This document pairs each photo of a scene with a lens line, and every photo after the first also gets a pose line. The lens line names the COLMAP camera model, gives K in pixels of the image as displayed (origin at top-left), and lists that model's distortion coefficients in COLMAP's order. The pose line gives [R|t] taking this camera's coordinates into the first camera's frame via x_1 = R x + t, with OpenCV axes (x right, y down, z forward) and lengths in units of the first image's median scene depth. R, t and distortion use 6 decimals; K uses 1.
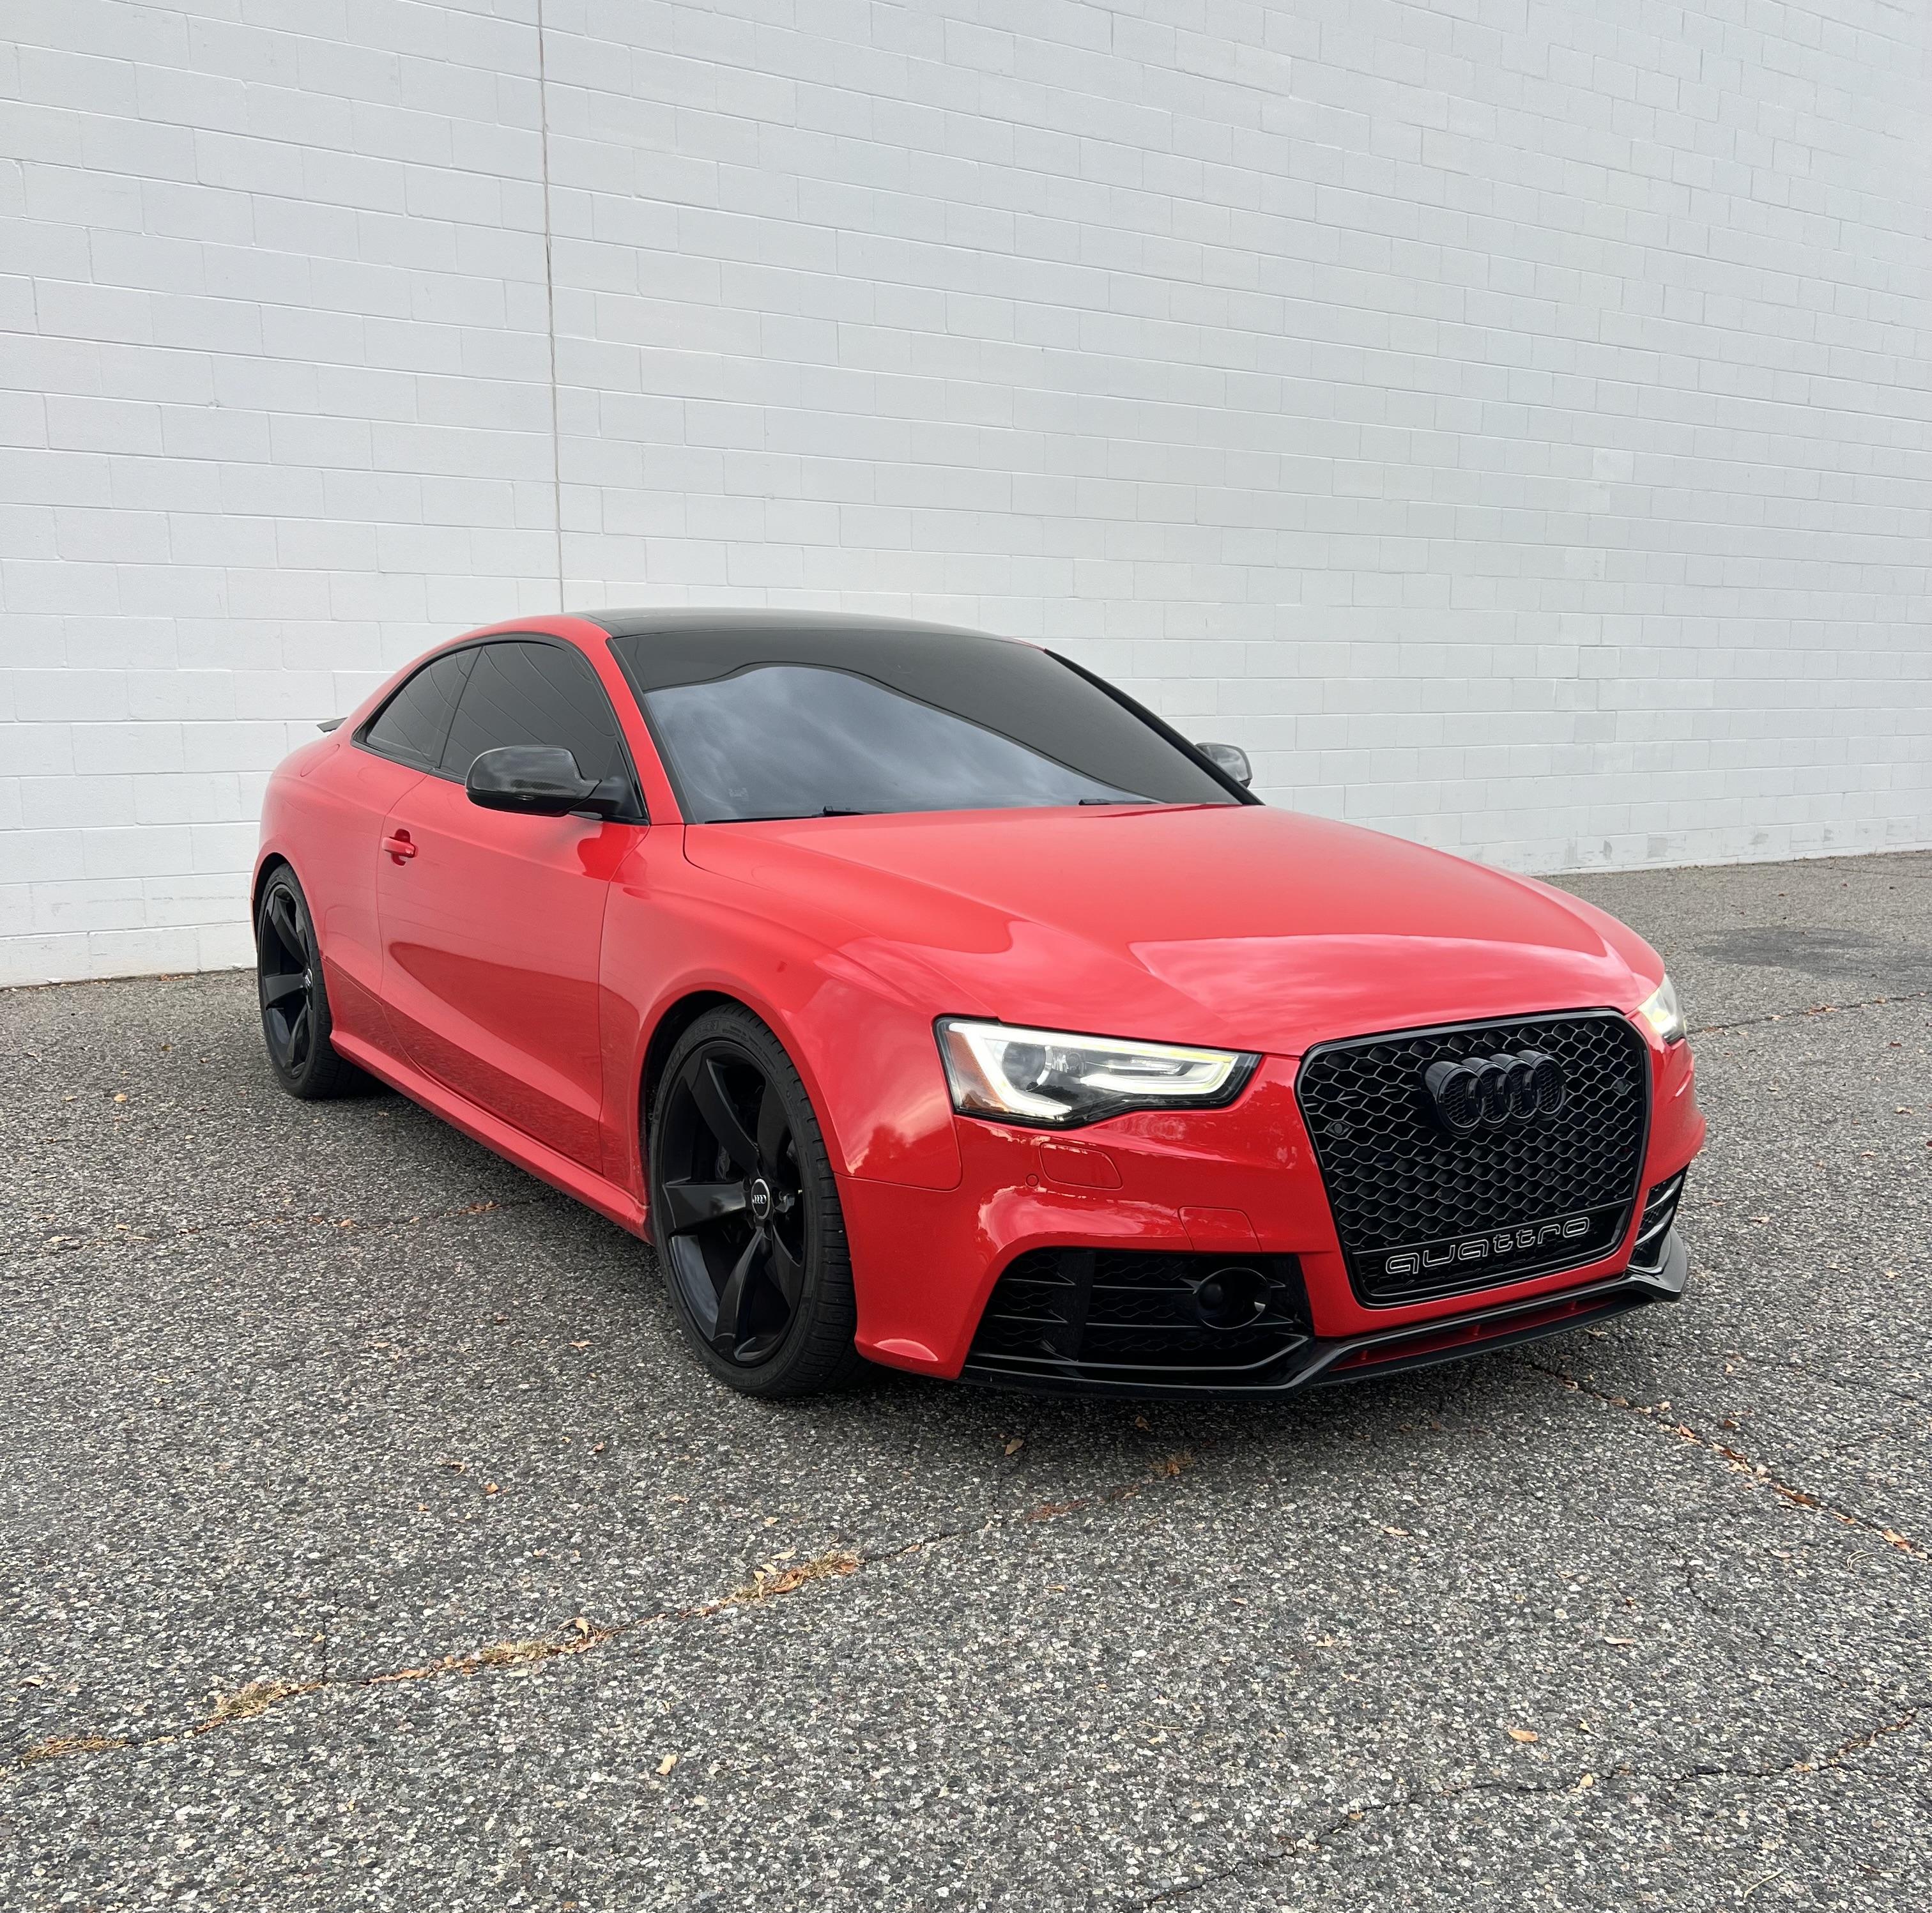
lens RADIAL K [[1951.7, 0, 966.0], [0, 1951.7, 956.5], [0, 0, 1]] dist [0.020245, -0.019918]
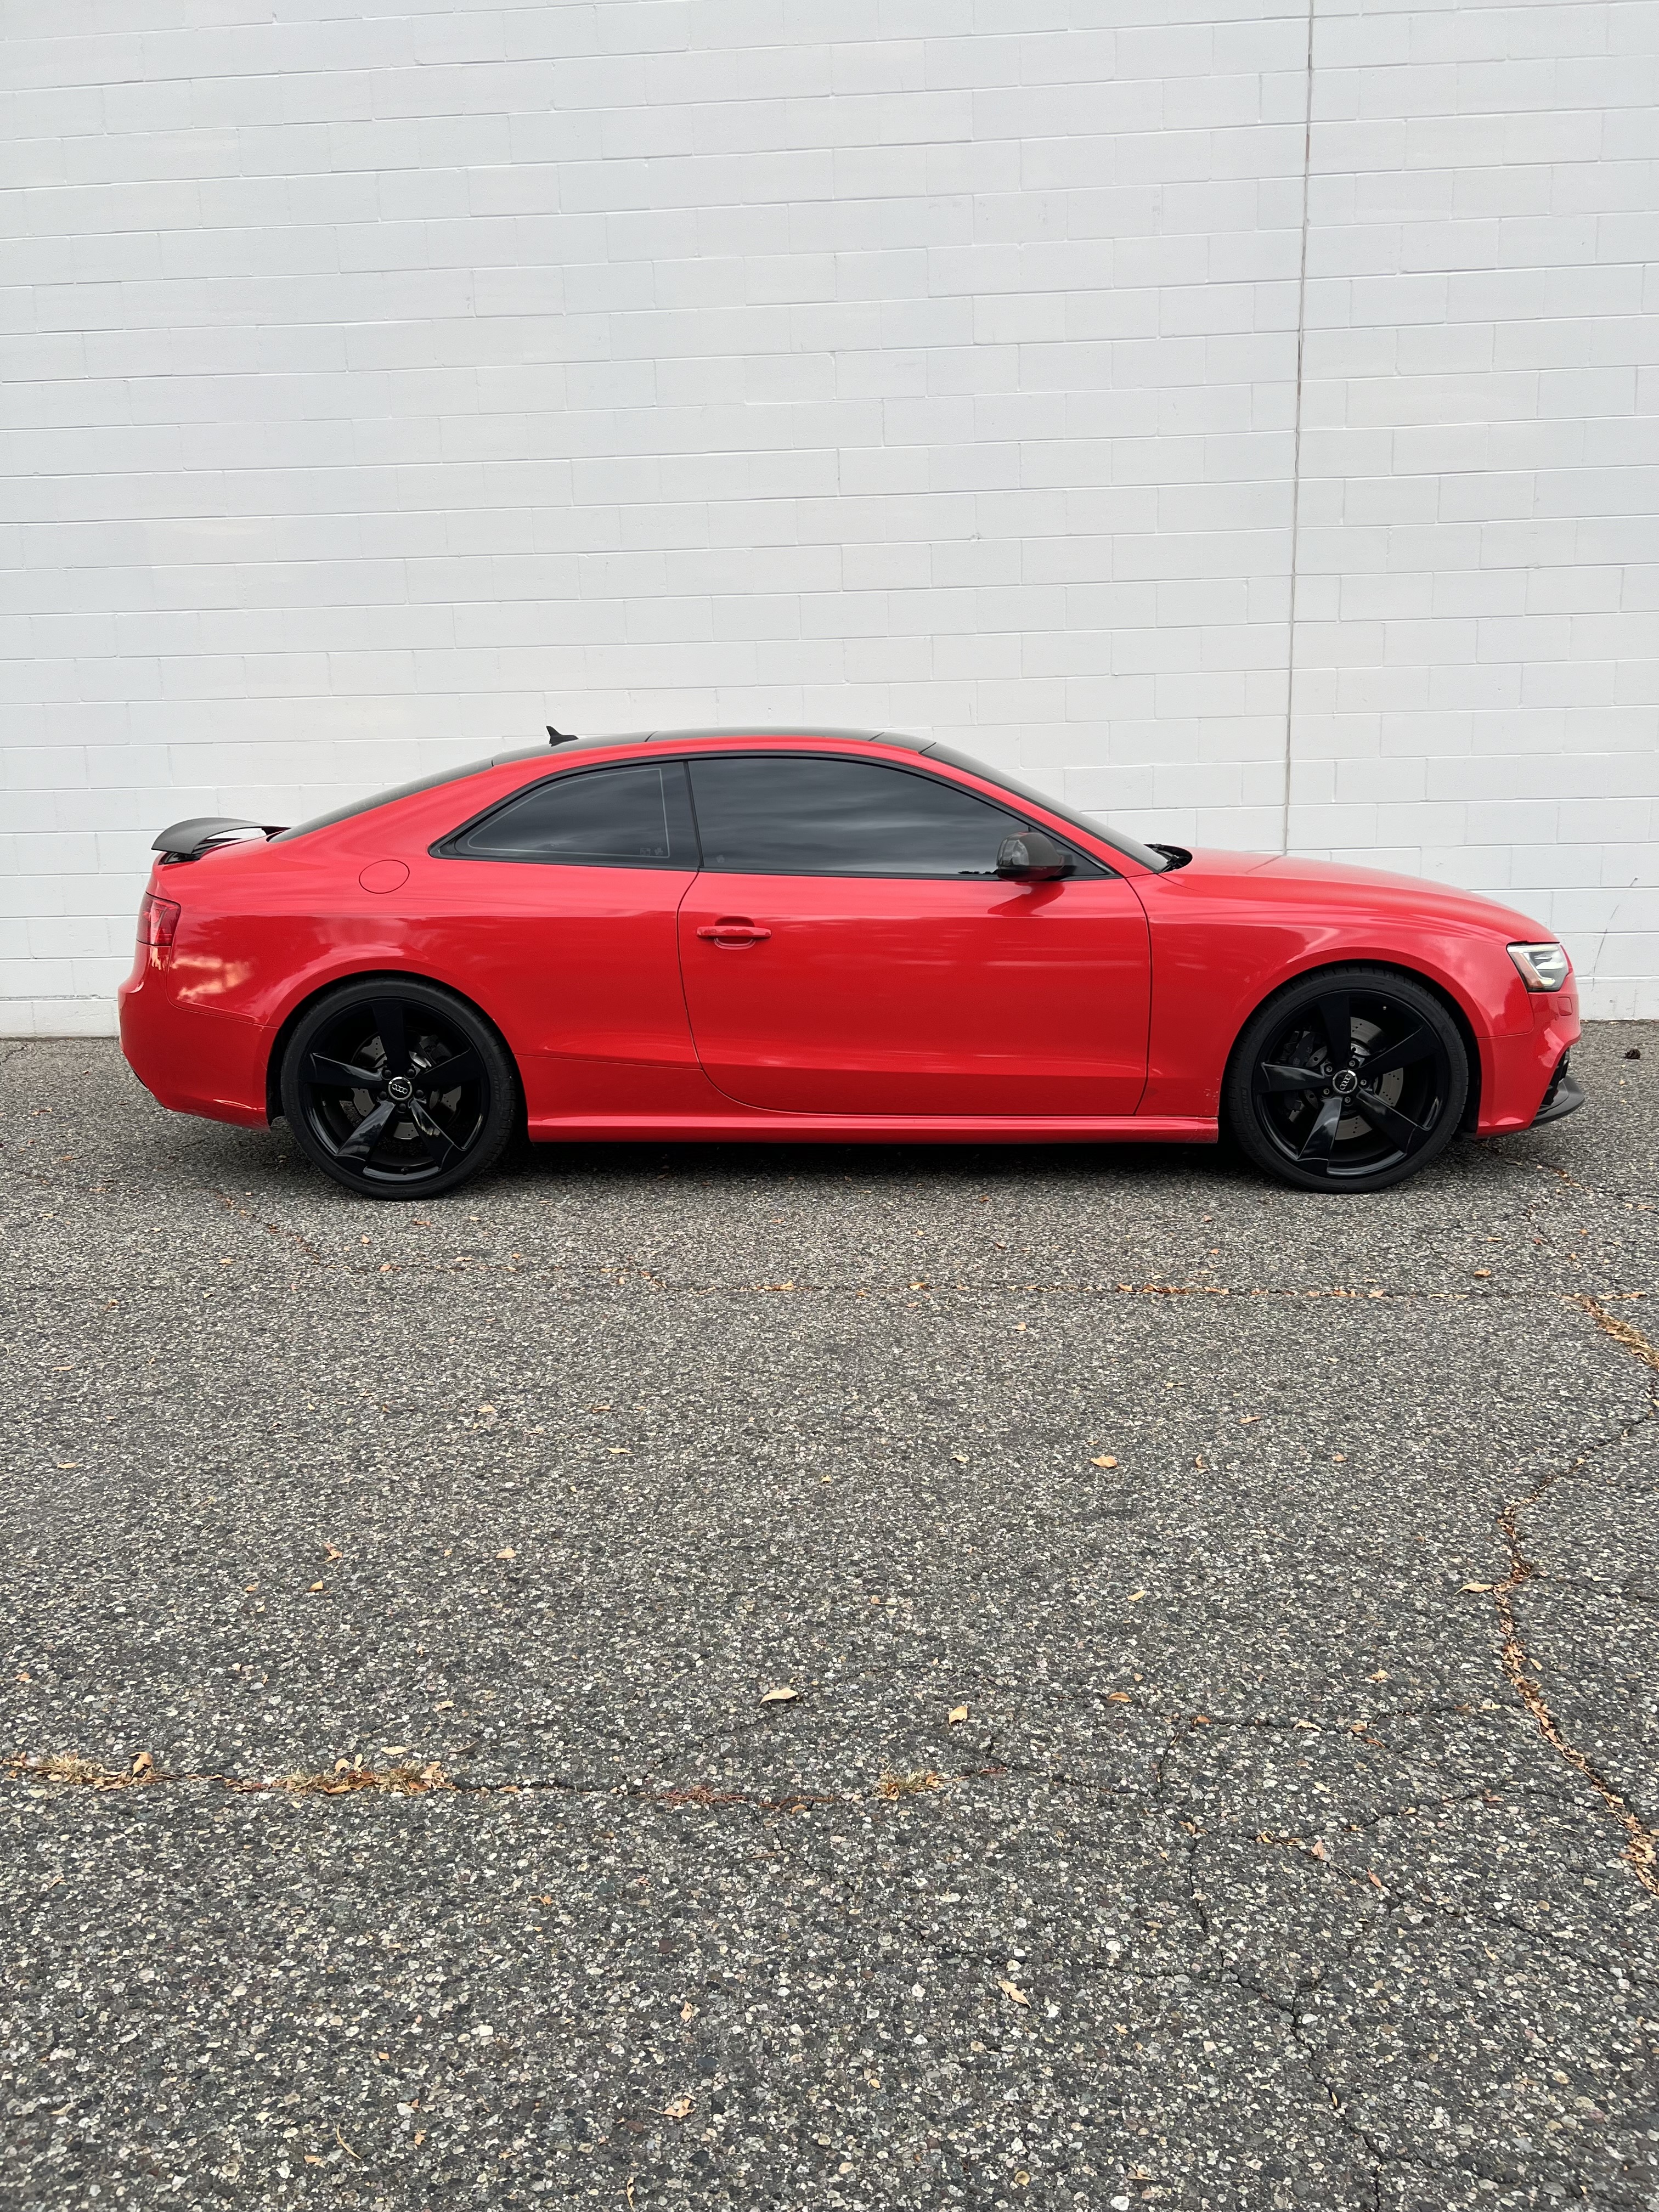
lens RADIAL K [[1674.8, 0, 821.4], [0, 1674.8, 1066.5], [0, 0, 1]] dist [0.026808, -0.031631]
pose [[0.787378, 0.088358, -0.610106, 0.508960], [-0.061384, 0.995994, 0.065024, -0.084937], [0.613407, -0.013748, 0.789647, 0.460533]]
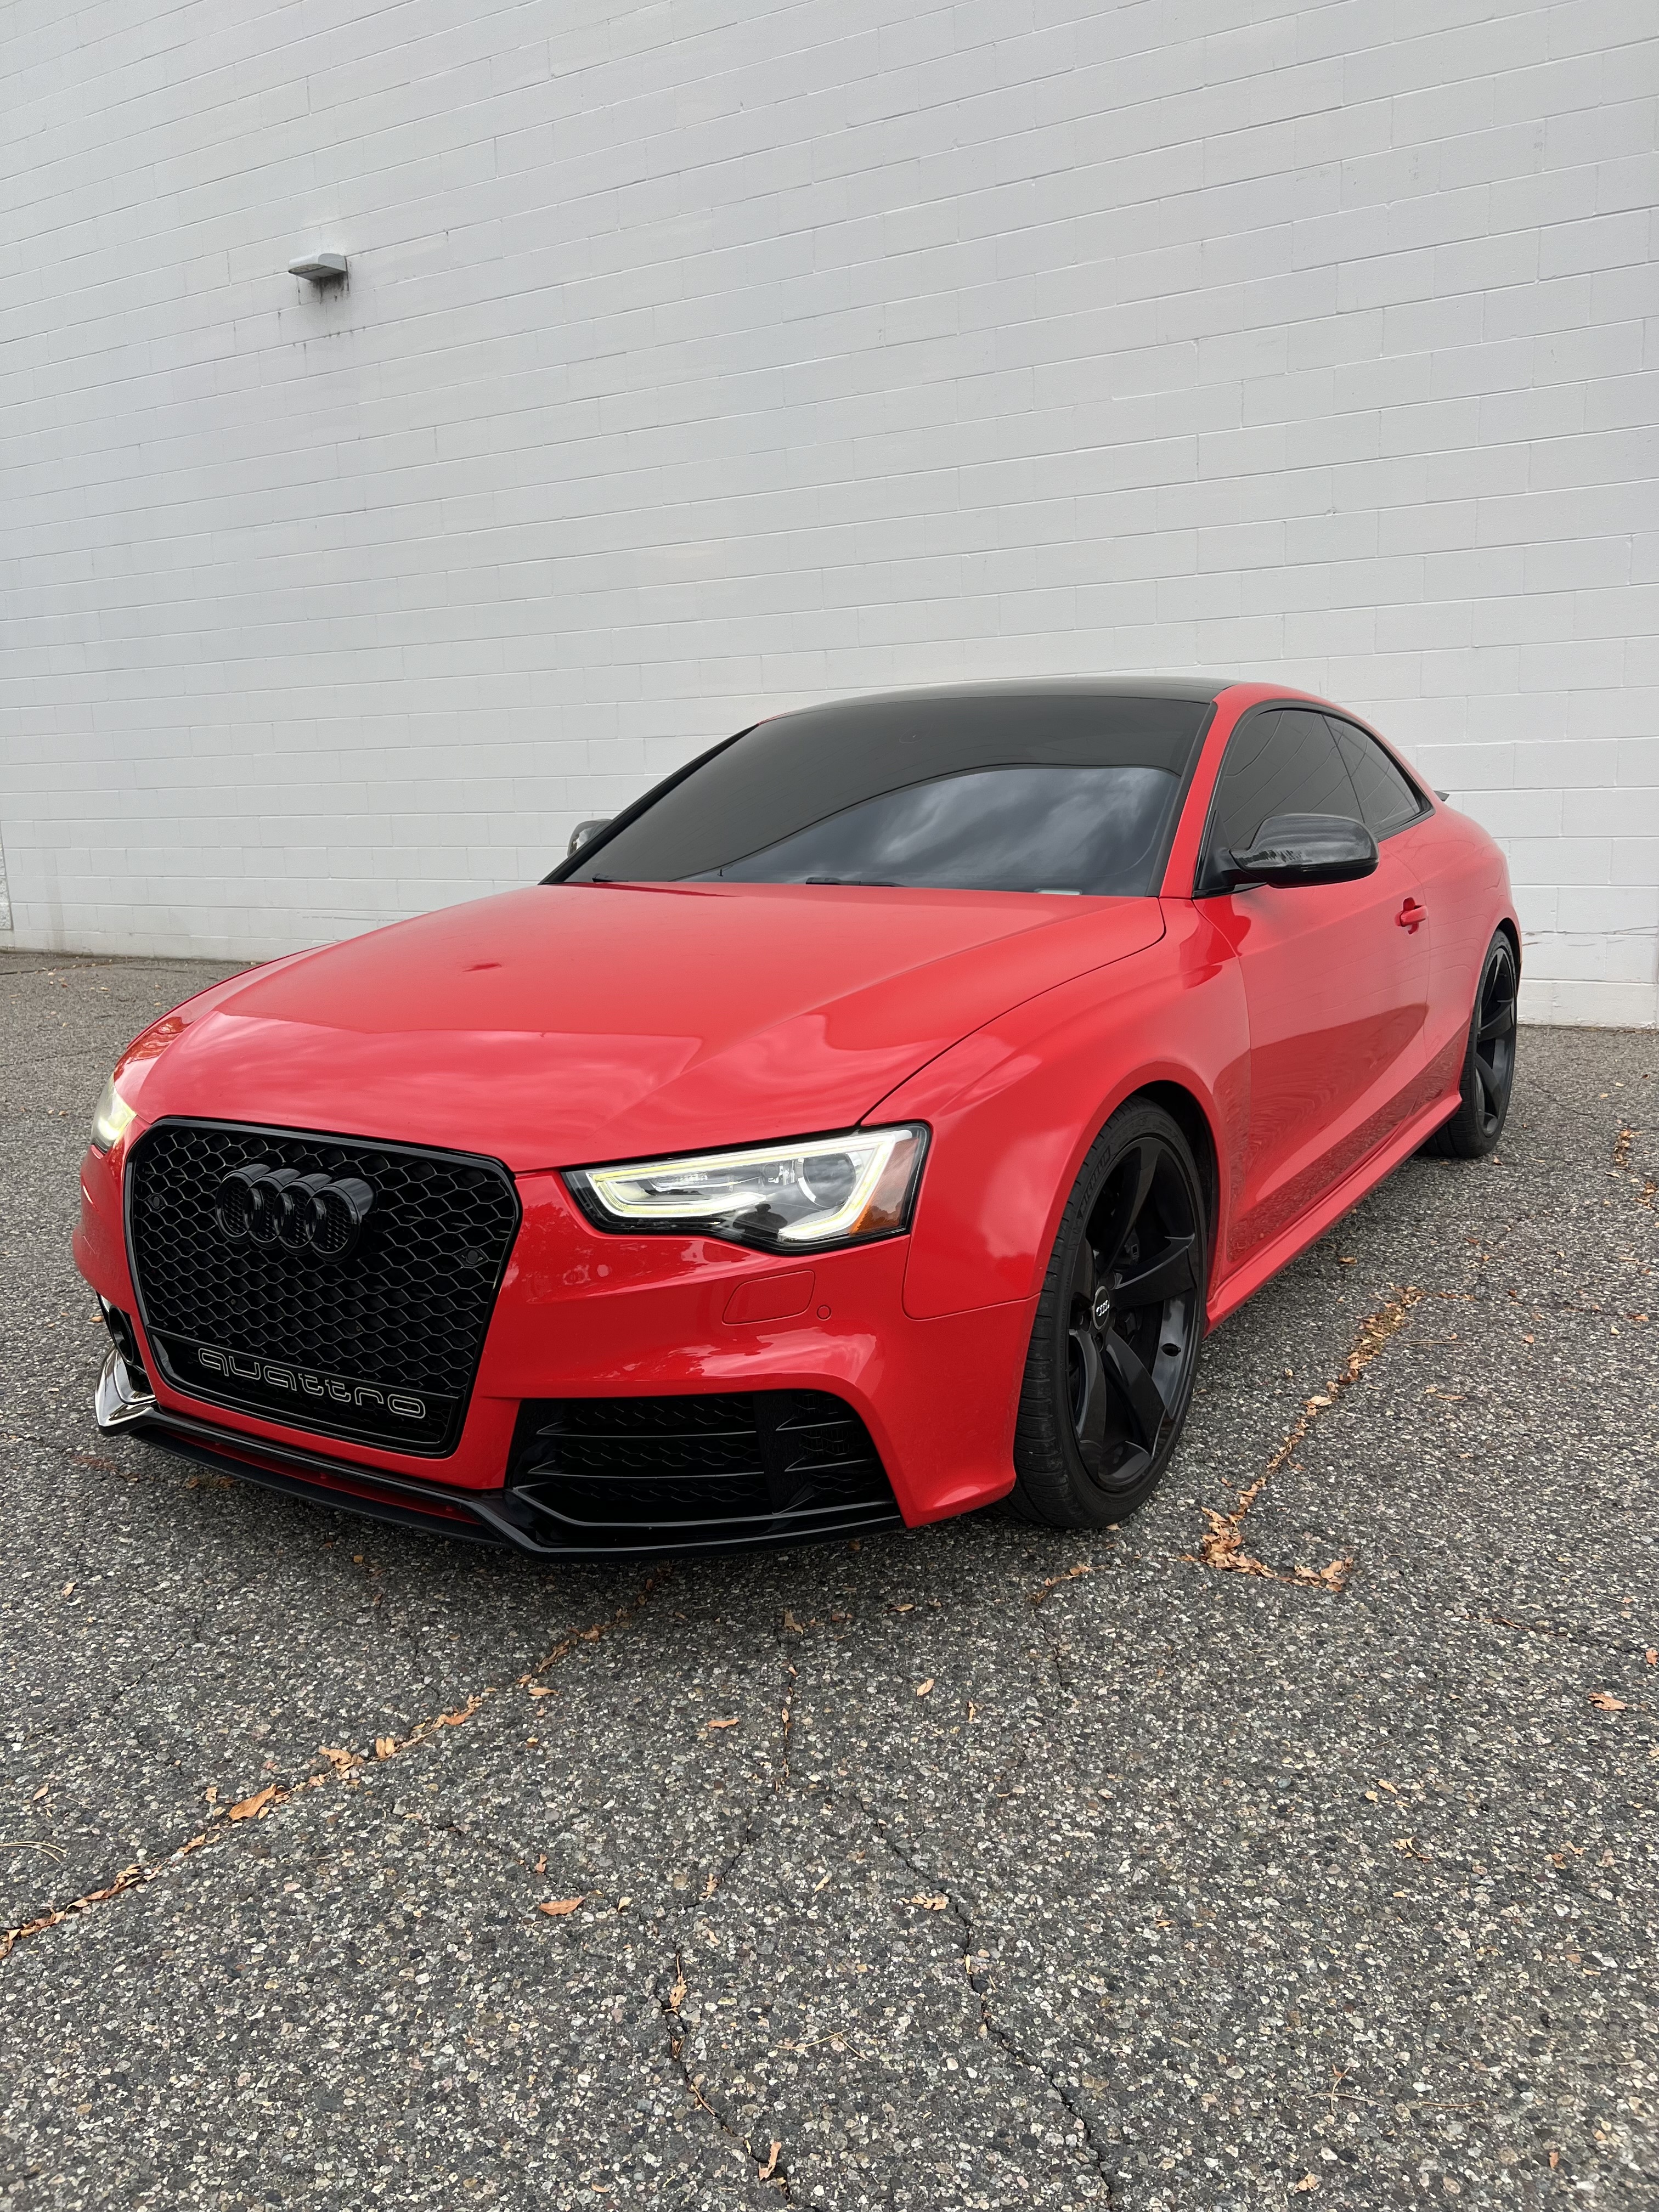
lens RADIAL K [[1669.2, 0, 832.7], [0, 1669.2, 1070.9], [0, 0, 1]] dist [0.007914, -0.005984]
pose [[0.430997, 0.137617, -0.891798, 1.127140], [-0.096274, 0.989674, 0.106192, -0.106446], [0.897203, 0.040089, 0.439795, 0.952346]]
